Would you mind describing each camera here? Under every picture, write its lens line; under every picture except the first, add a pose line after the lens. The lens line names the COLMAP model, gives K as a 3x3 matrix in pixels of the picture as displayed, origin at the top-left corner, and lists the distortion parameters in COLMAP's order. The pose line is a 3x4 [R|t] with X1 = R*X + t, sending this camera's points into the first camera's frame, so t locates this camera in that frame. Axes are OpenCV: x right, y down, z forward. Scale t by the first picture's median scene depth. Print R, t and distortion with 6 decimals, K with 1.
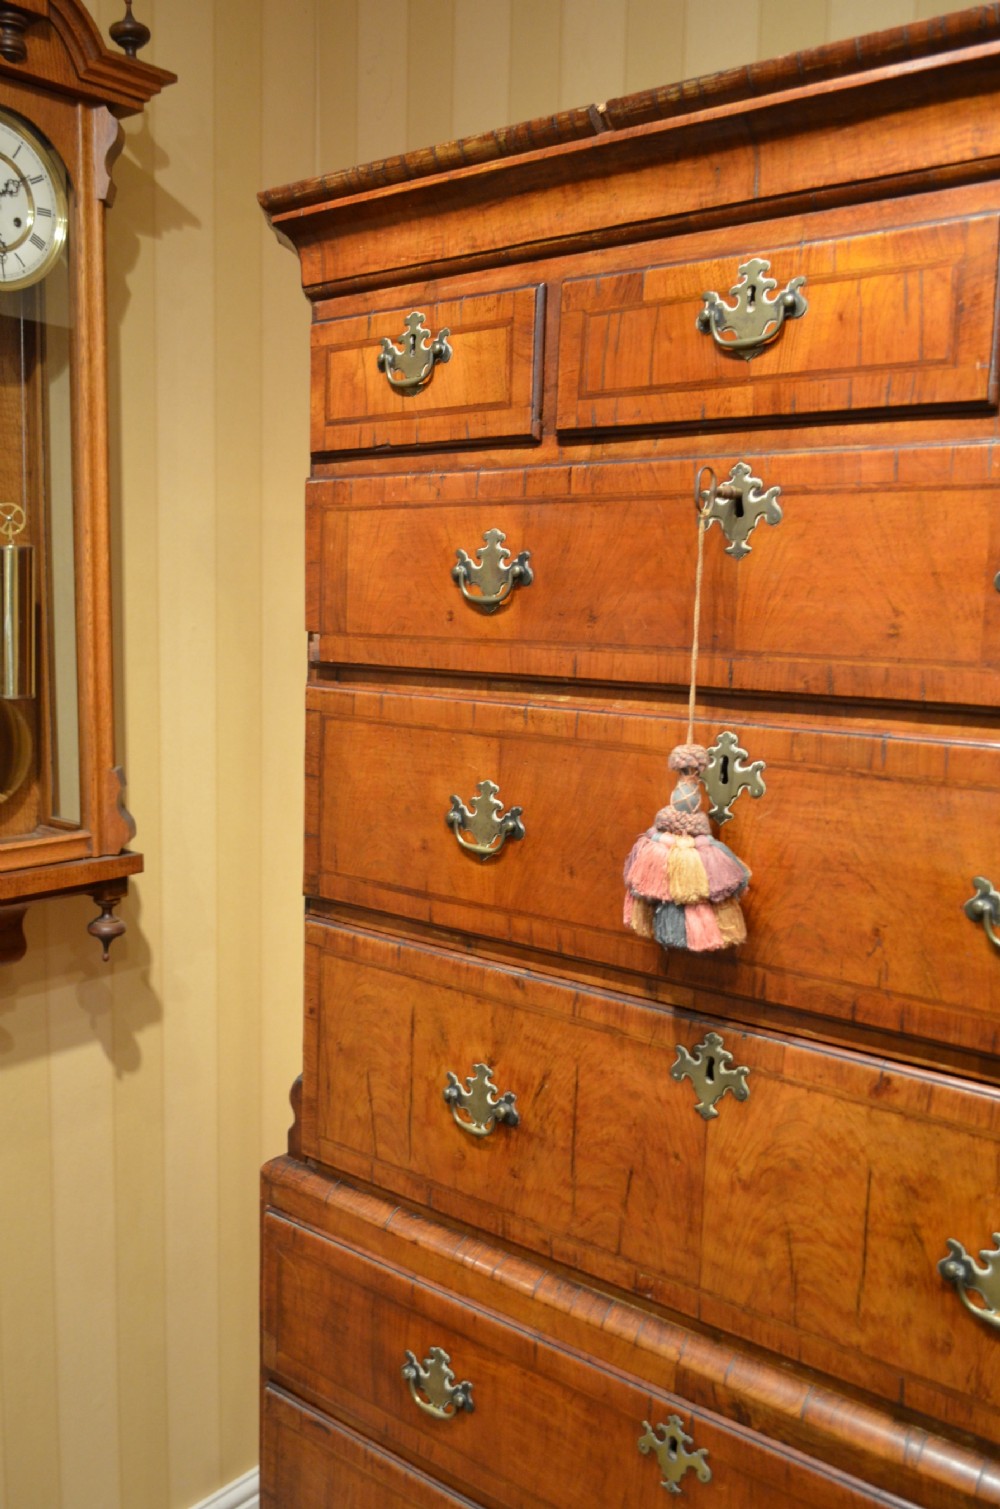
lens RADIAL K [[1327.9, 0, 492.7], [0, 1327.9, 771.4], [0, 0, 1]] dist [-0.028886, 0.010030]
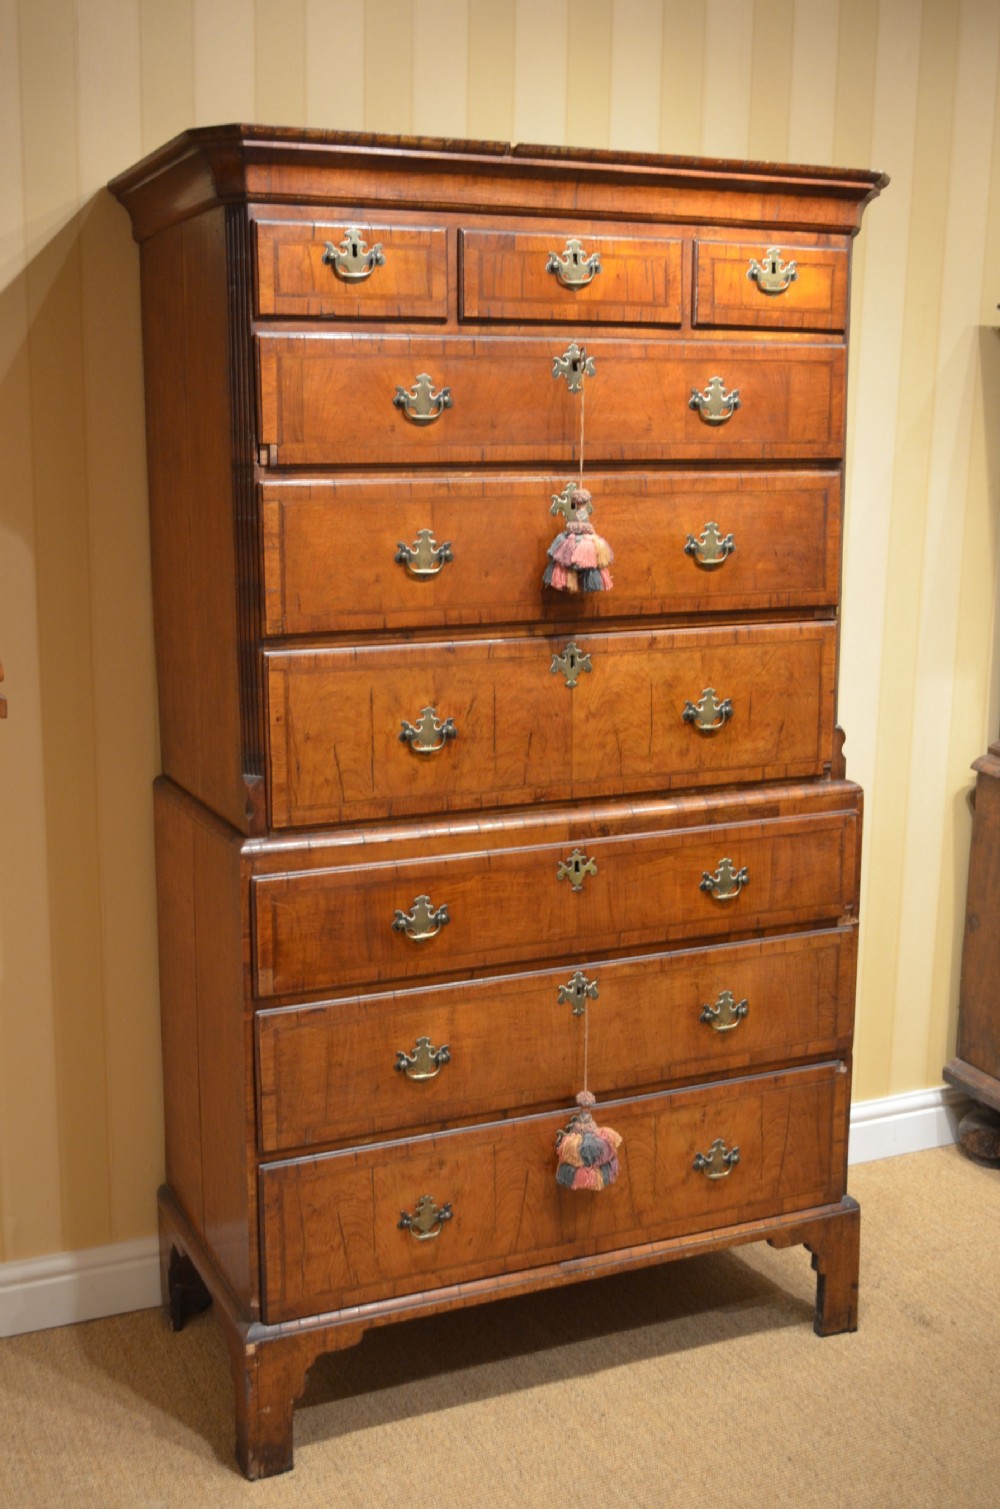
lens RADIAL K [[1726.5, 0, 497.9], [0, 1726.5, 769.4], [0, 0, 1]] dist [-0.018247, 0.000000]
pose [[0.434510, -0.198967, 0.878415, -2.031541], [0.129801, 0.978946, 0.157532, -0.028844], [-0.891265, 0.045570, 0.451188, -0.024467]]
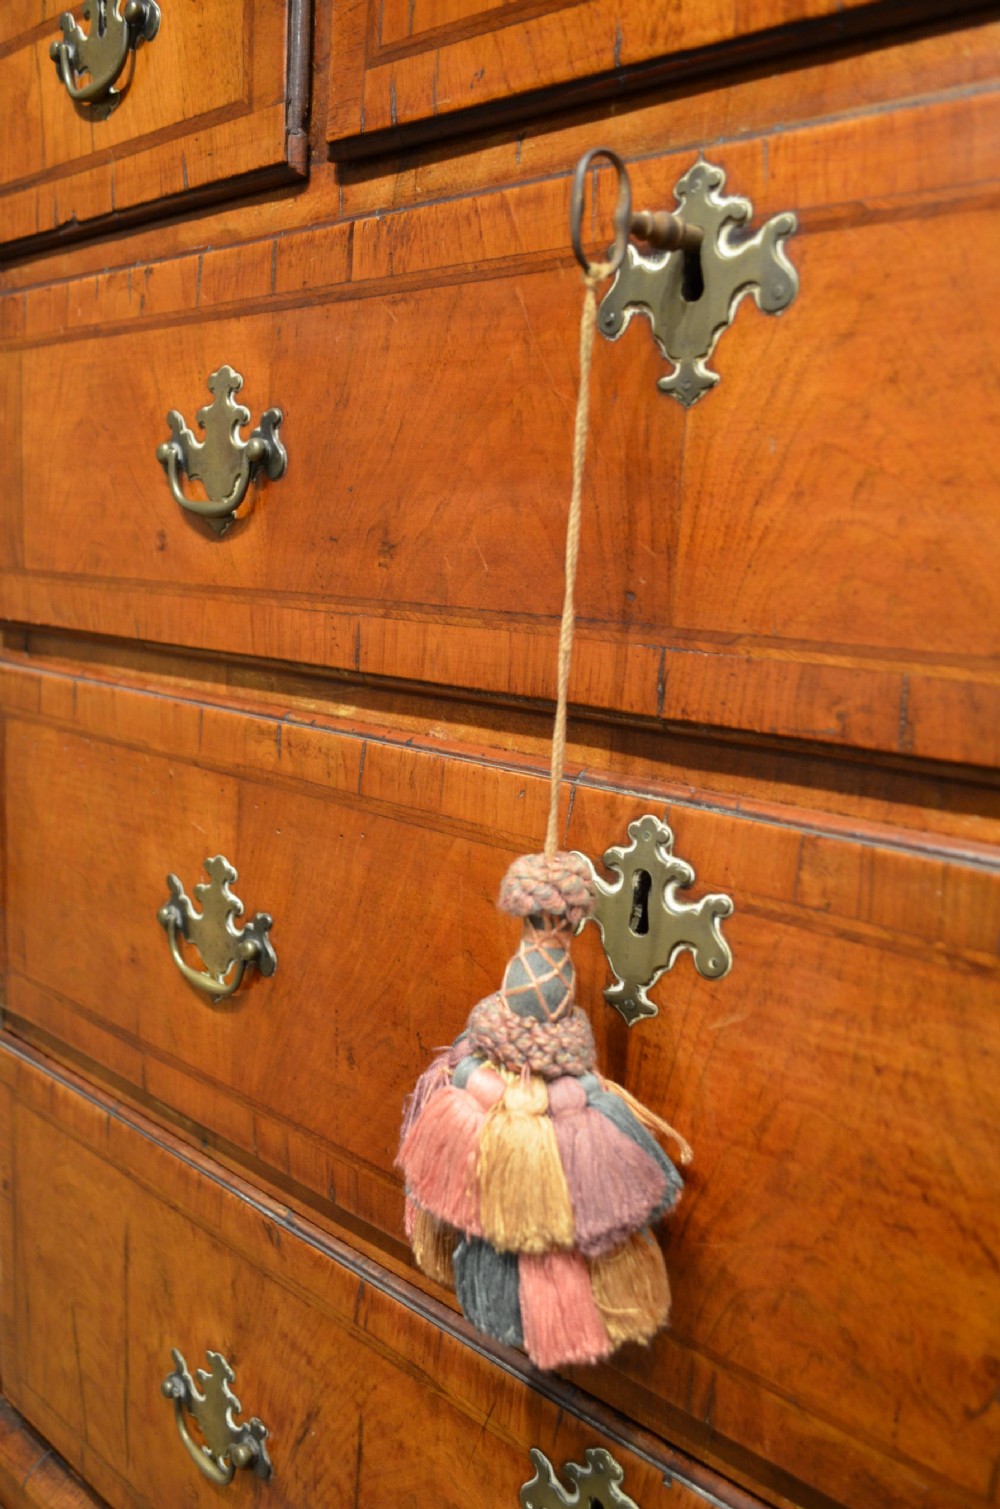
lens RADIAL K [[1178.5, 0, 526.9], [0, 1178.5, 767.9], [0, 0, 1]] dist [-0.013354, 0.005319]
pose [[0.999488, 0.031212, -0.006985, 0.129554], [-0.030850, 0.998418, 0.047012, -0.058202], [0.008441, -0.046773, 0.998870, 0.575995]]
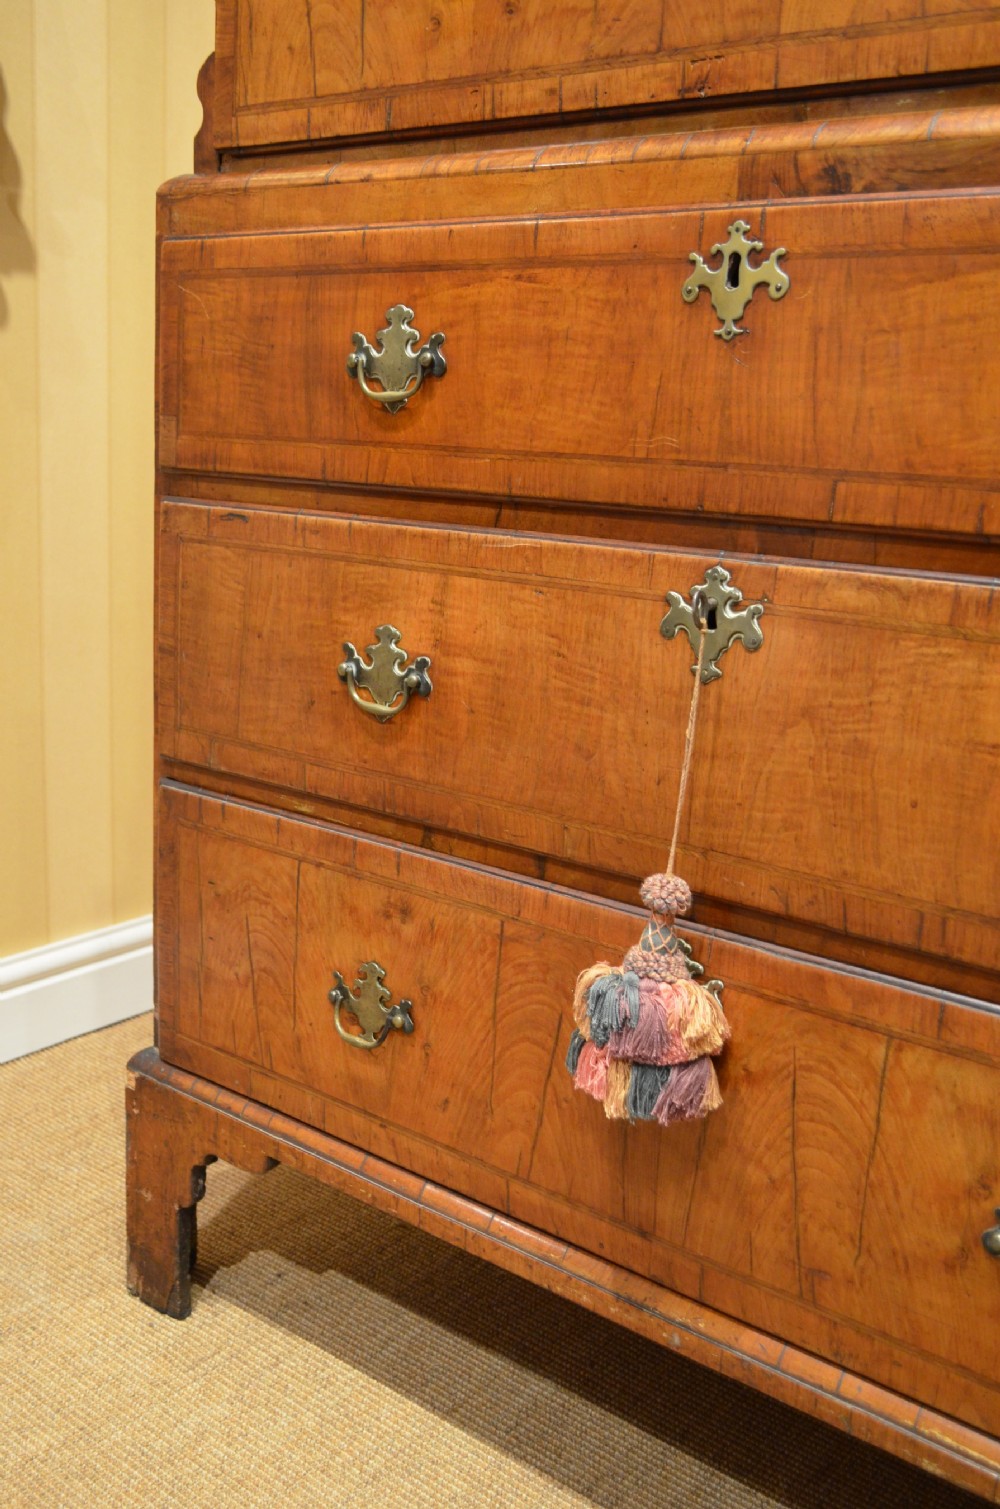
lens RADIAL K [[1430.6, 0, 513.6], [0, 1430.6, 769.7], [0, 0, 1]] dist [-0.020201, 0.000000]
pose [[0.998183, 0.017725, 0.057588, -0.020814], [-0.023291, 0.994966, 0.097474, 0.698342], [-0.055570, -0.098638, 0.993571, 0.213255]]
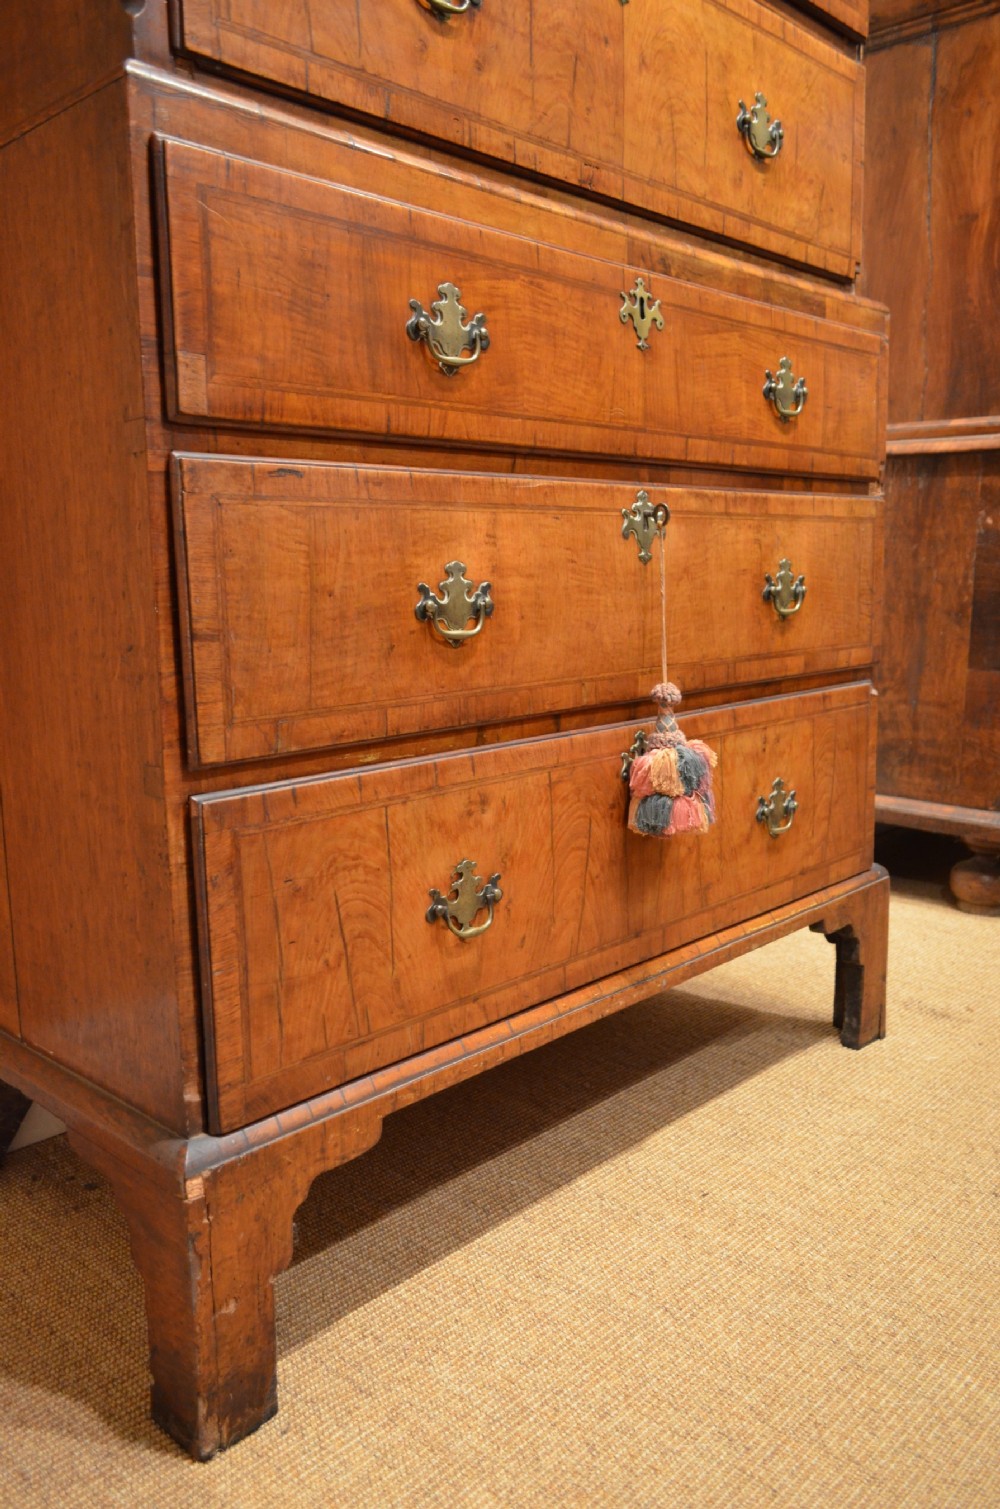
lens RADIAL K [[1178.5, 0, 497.8], [0, 1178.5, 773.7], [0, 0, 1]] dist [-0.013354, 0.005319]
pose [[0.060796, -0.193028, 0.979308, -0.963278], [0.148983, 0.971887, 0.182316, 0.696004], [-0.986969, 0.134817, 0.087844, 1.073732]]
